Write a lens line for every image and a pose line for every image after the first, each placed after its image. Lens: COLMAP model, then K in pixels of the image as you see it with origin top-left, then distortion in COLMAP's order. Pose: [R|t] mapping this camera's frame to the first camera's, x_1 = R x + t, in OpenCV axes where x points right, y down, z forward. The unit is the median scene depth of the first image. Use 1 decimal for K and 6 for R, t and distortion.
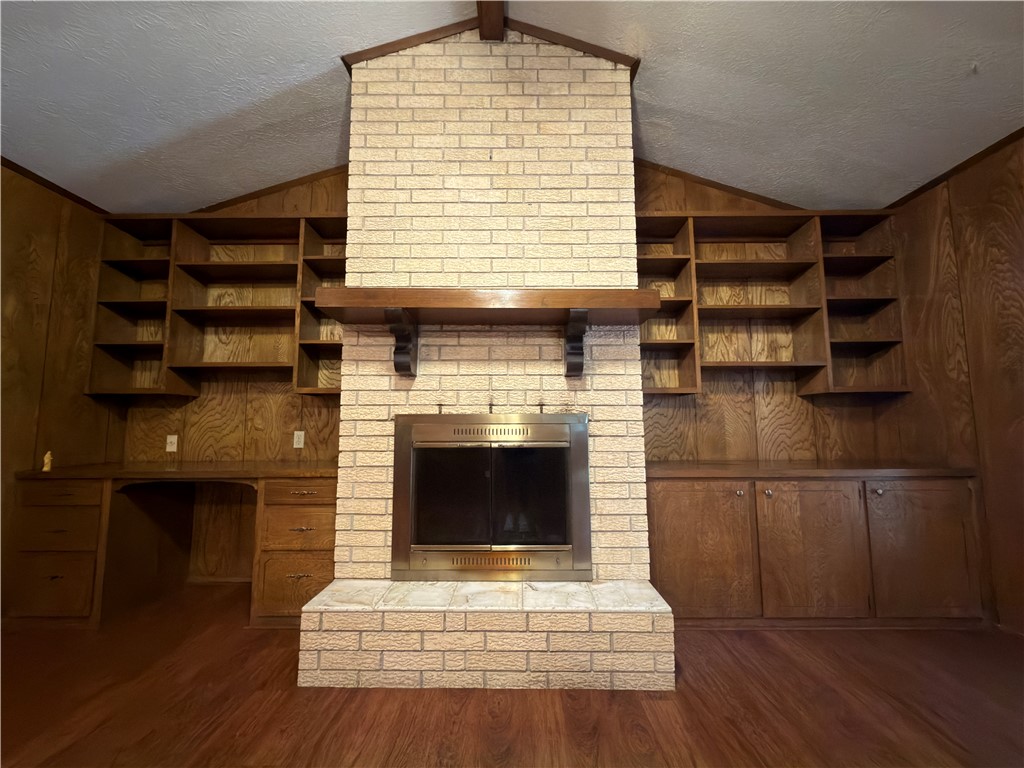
lens RADIAL K [[409.2, 0, 513.8], [0, 409.2, 386.9], [0, 0, 1]] dist [0.001421, -0.000793]
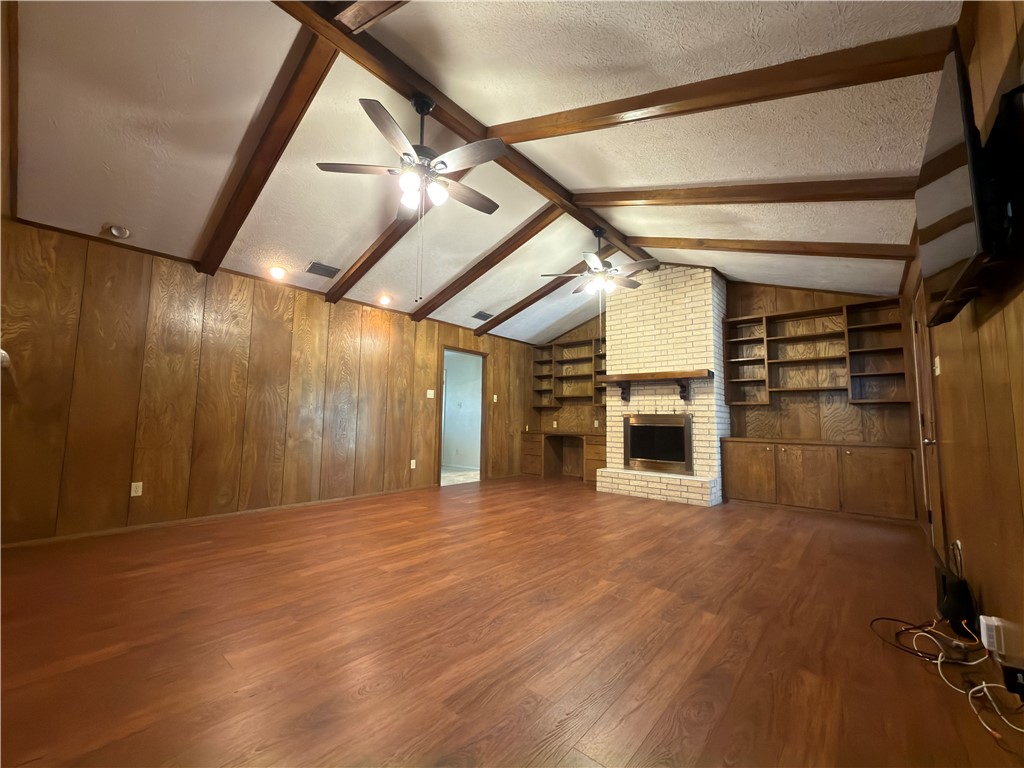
lens RADIAL K [[409.2, 0, 511.5], [0, 409.2, 383.9], [0, 0, 1]] dist [0.001421, -0.000793]
pose [[0.758164, -0.045193, -0.650496, 0.954473], [0.042091, 0.998907, -0.020341, -0.115760], [0.650704, -0.011958, 0.759238, -1.634252]]
